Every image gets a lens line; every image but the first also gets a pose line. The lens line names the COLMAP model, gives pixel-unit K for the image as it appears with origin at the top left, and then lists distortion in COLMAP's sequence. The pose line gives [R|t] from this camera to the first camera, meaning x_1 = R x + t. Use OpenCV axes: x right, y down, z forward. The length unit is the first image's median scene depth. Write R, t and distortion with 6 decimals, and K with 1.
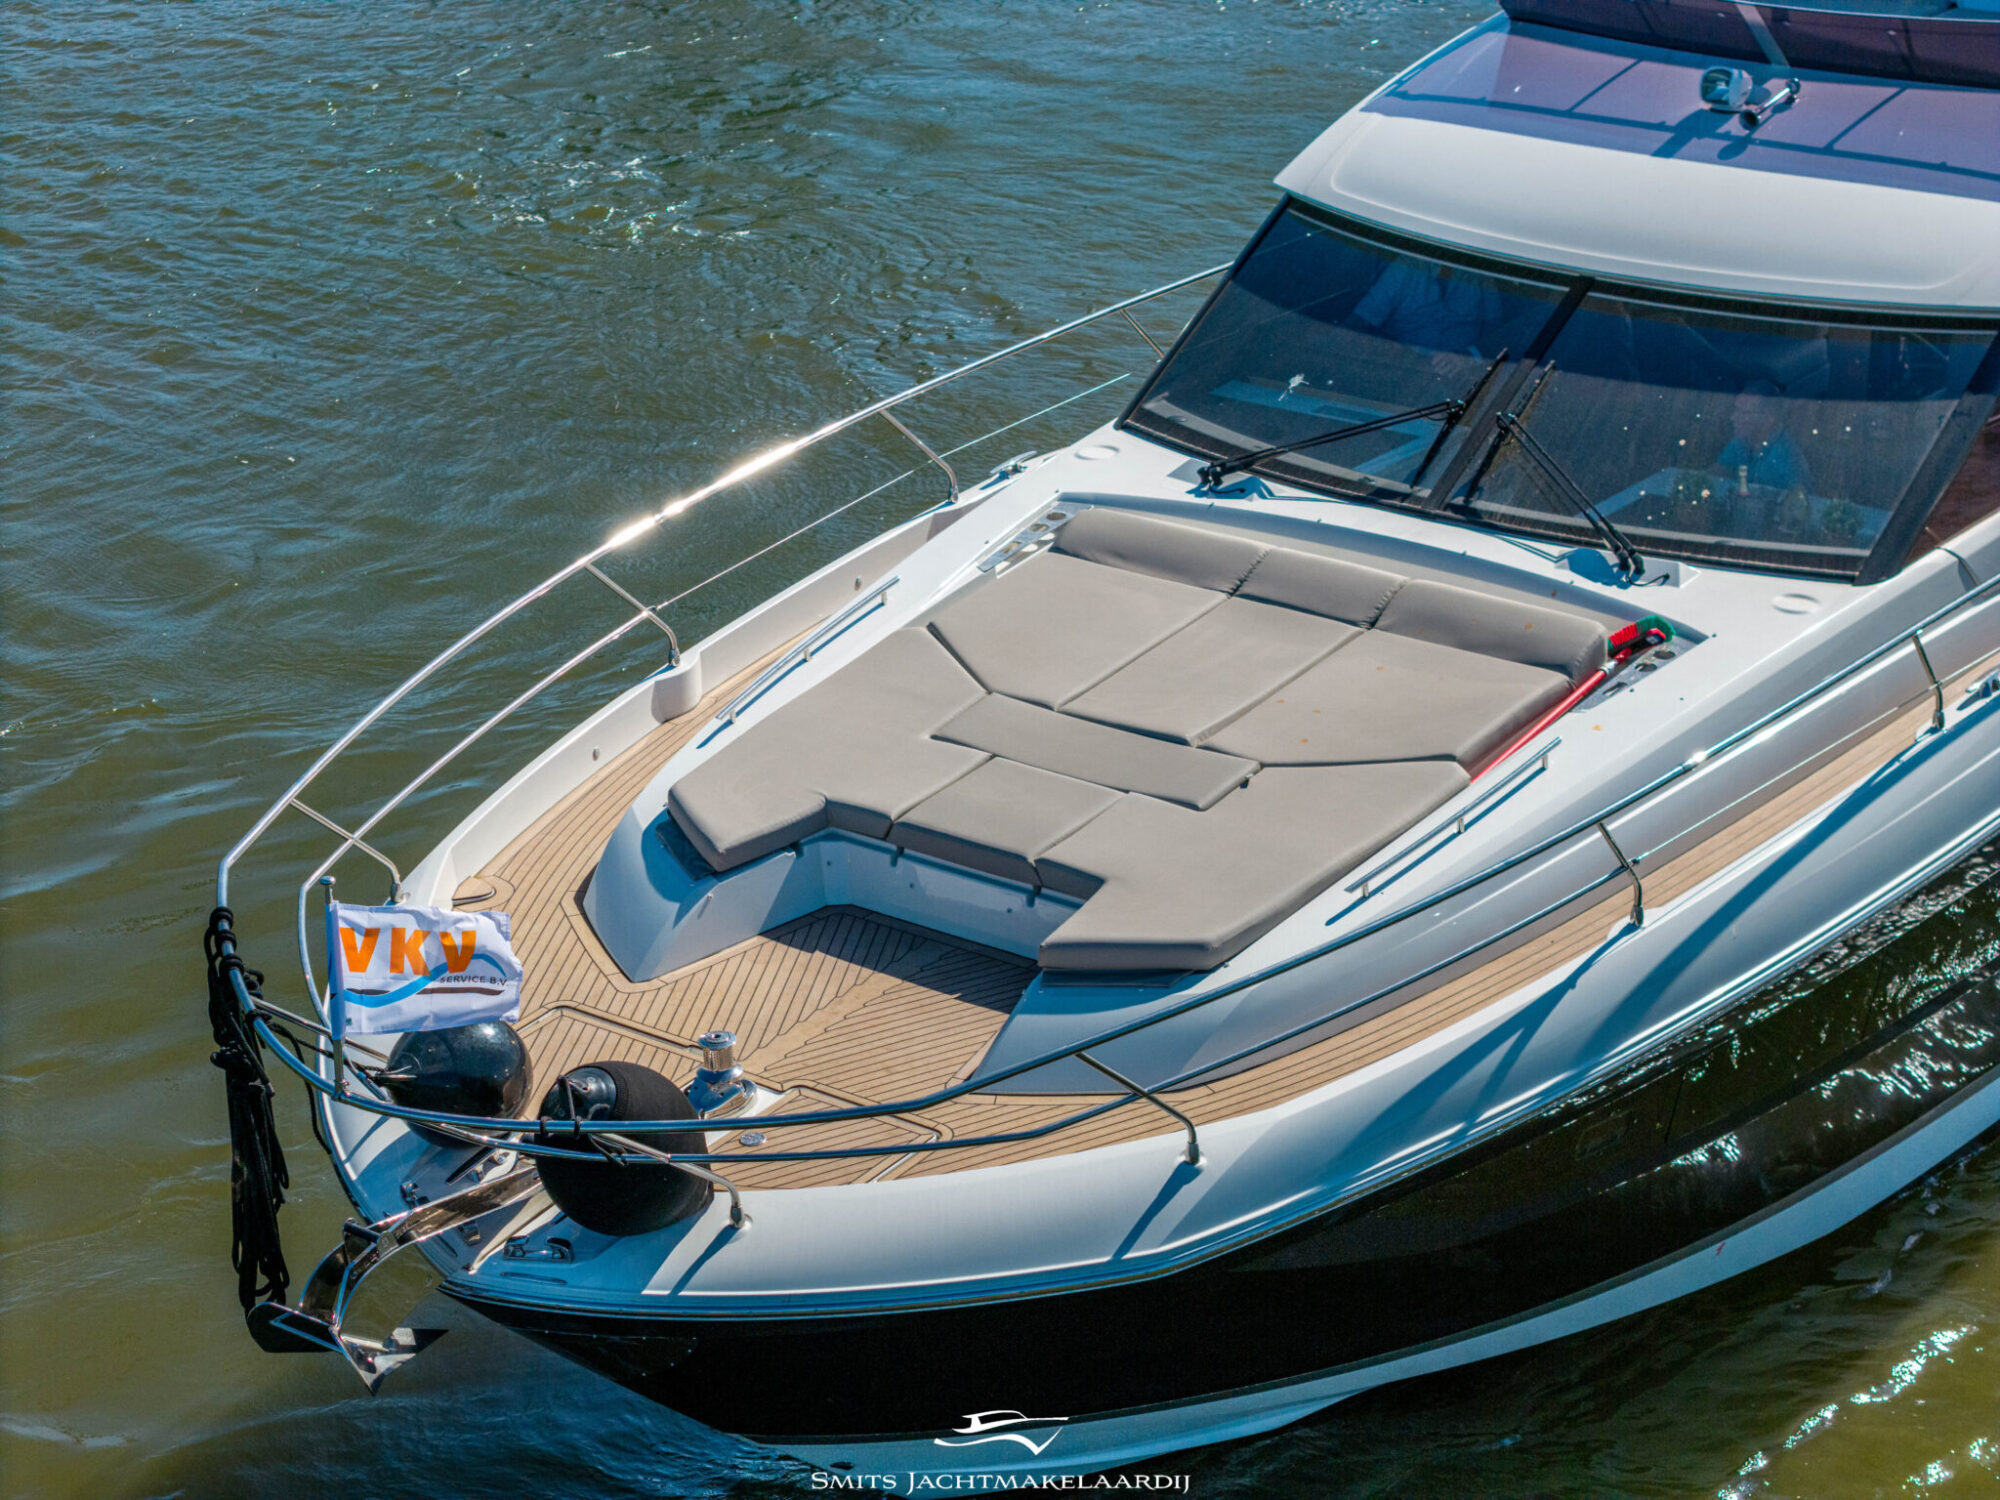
lens RADIAL K [[3927.4, 0, 1000.6], [0, 3927.4, 751.6], [0, 0, 1]] dist [-0.124683, 0.000000]
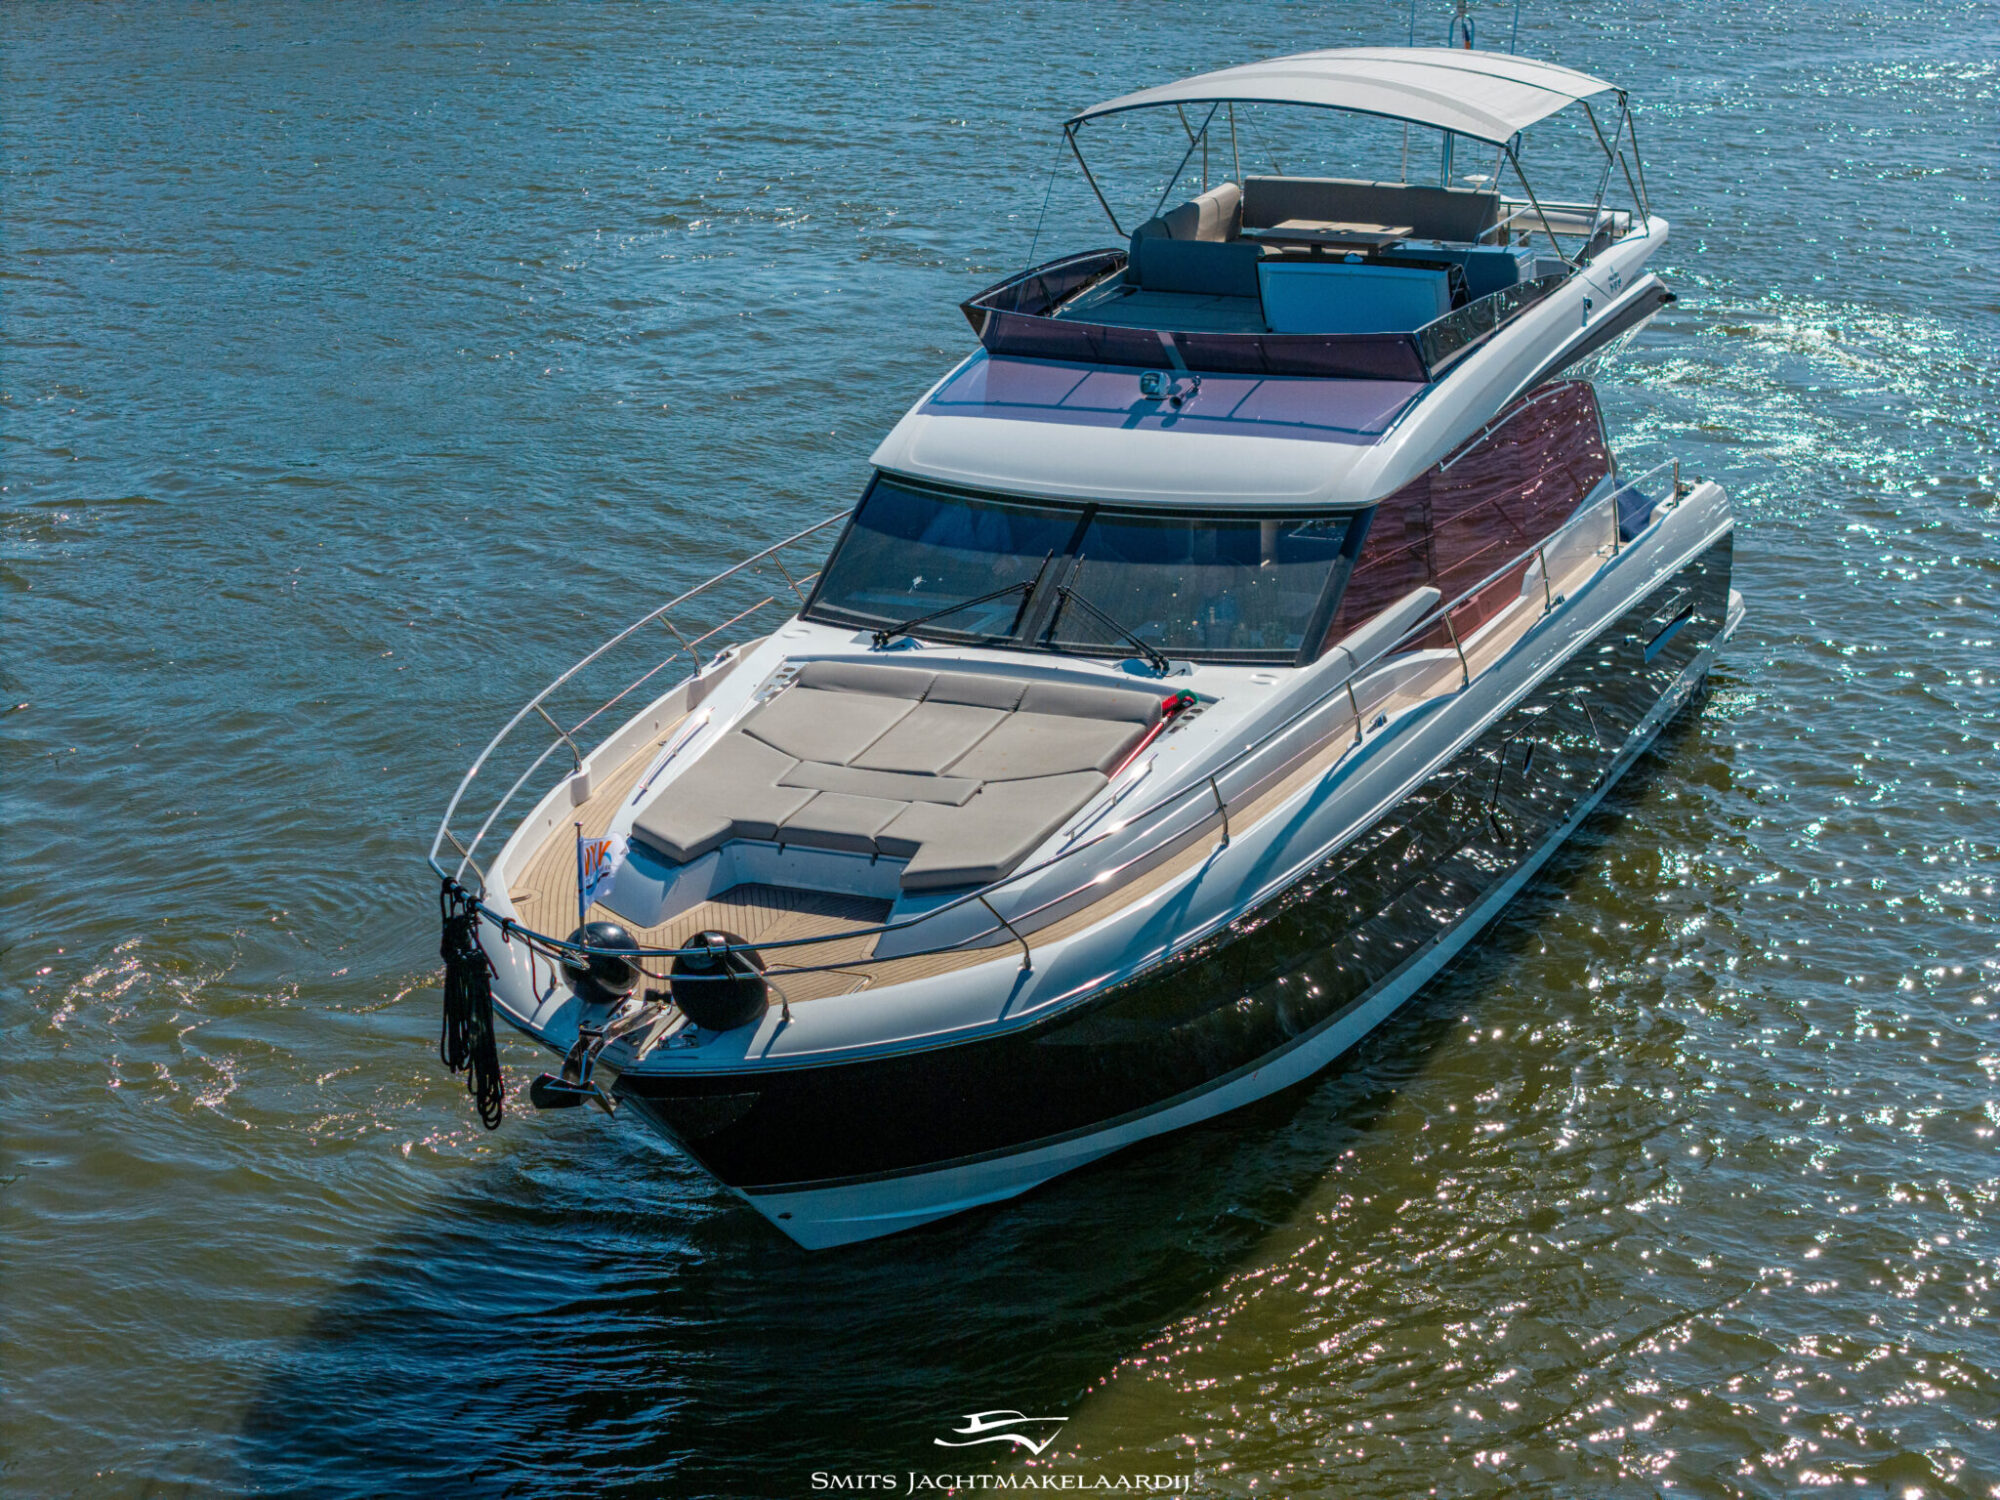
lens RADIAL K [[3927.4, 0, 1000.1], [0, 3927.4, 742.9], [0, 0, 1]] dist [-0.124683, 0.000000]
pose [[0.968322, -0.066801, 0.240602, -0.305546], [0.092188, 0.991118, -0.095843, 0.137353], [-0.232063, 0.114988, 0.965880, -0.576848]]
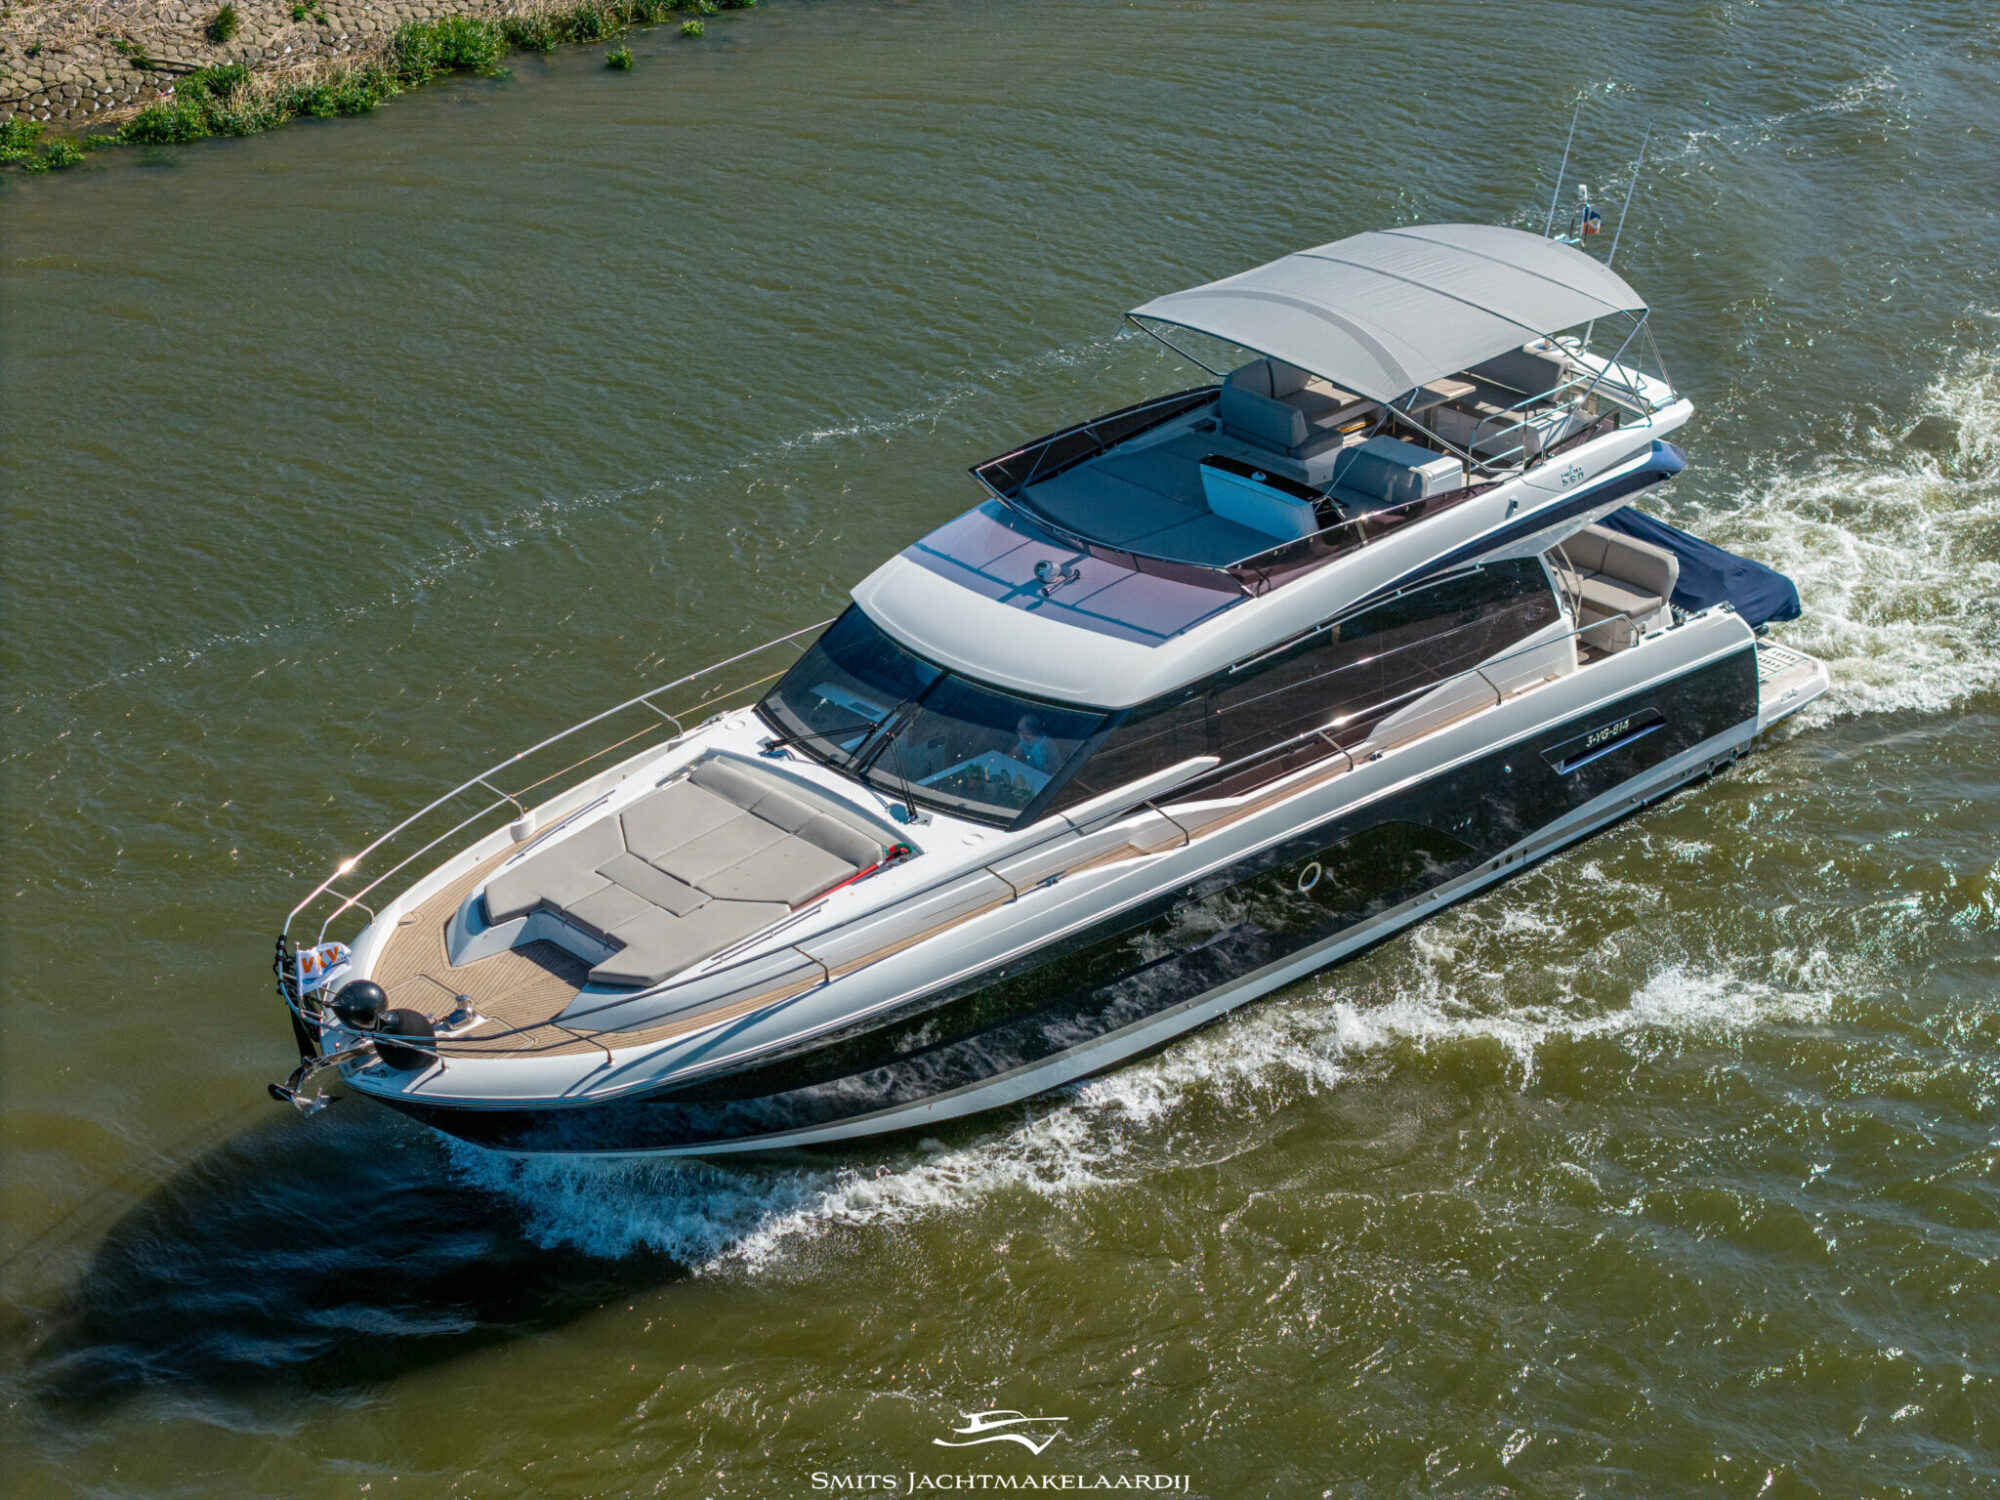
lens RADIAL K [[3927.4, 0, 993.4], [0, 3927.4, 755.8], [0, 0, 1]] dist [-0.124683, 0.000000]
pose [[0.983171, 0.083205, -0.162640, 0.590589], [-0.069395, 0.993627, 0.088827, -0.295675], [0.168994, -0.076045, 0.982679, -1.299930]]
